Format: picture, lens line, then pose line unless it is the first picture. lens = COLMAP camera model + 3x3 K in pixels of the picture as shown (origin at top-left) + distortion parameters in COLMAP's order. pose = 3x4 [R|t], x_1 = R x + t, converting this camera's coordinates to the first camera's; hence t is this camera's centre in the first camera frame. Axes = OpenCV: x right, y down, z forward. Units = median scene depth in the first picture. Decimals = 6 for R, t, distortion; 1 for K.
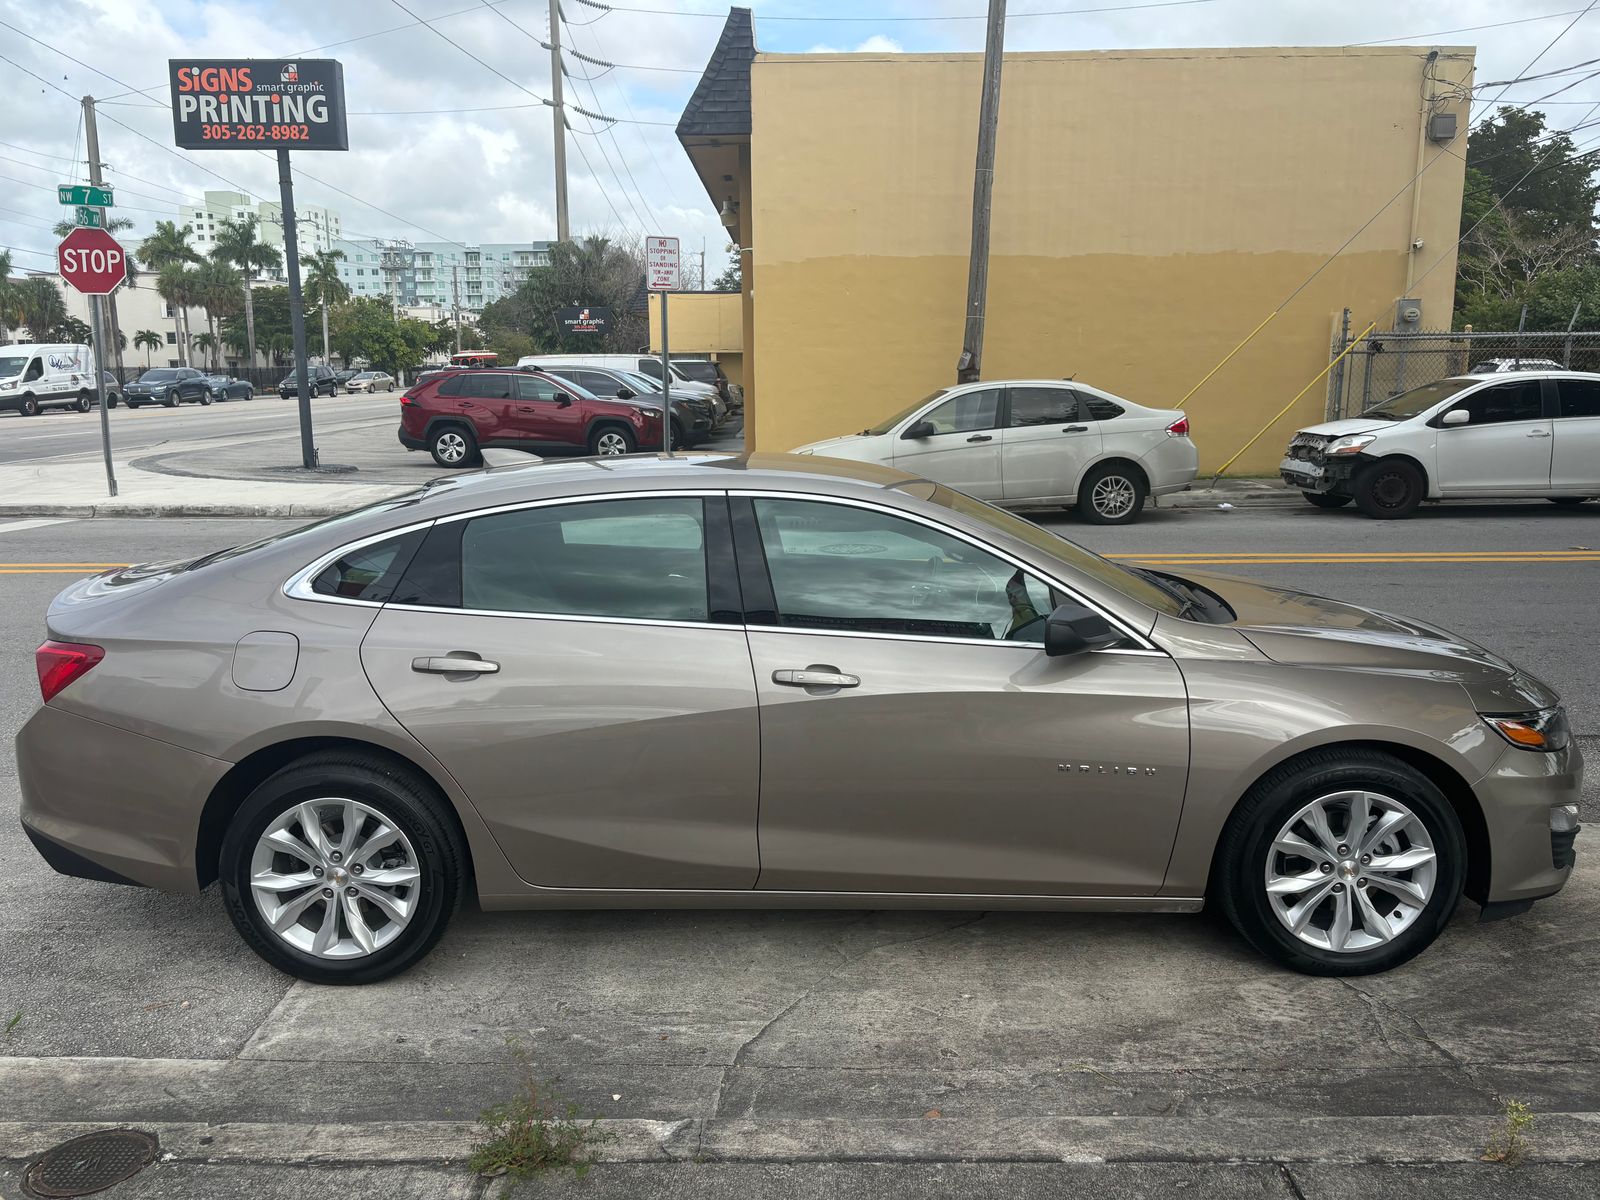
lens RADIAL K [[1212.3, 0, 797.0], [0, 1212.3, 590.6], [0, 0, 1]] dist [0.043047, -0.042081]
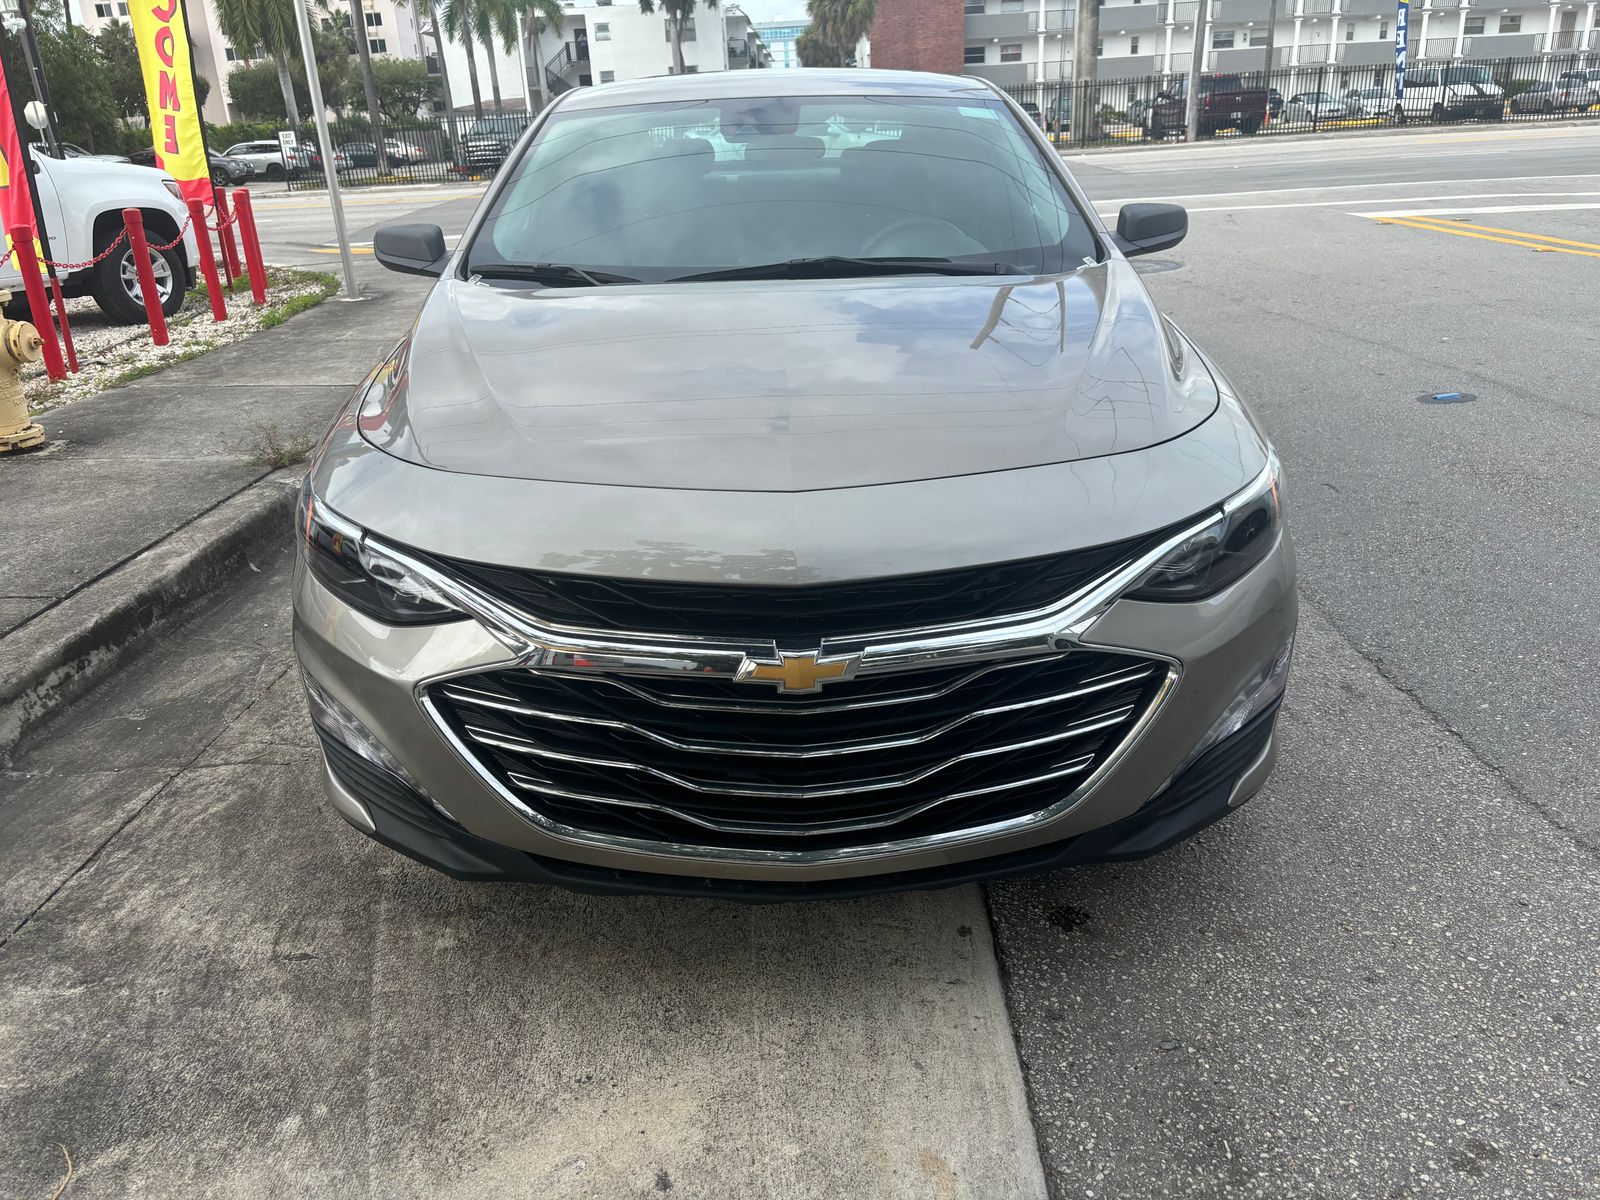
lens RADIAL K [[1212.3, 0, 793.0], [0, 1212.3, 600.3], [0, 0, 1]] dist [0.043047, -0.042081]
pose [[0.012395, 0.371385, -0.928396, 1.179523], [-0.132585, 0.920880, 0.366608, -0.103422], [0.991094, 0.118547, 0.060655, 1.212867]]
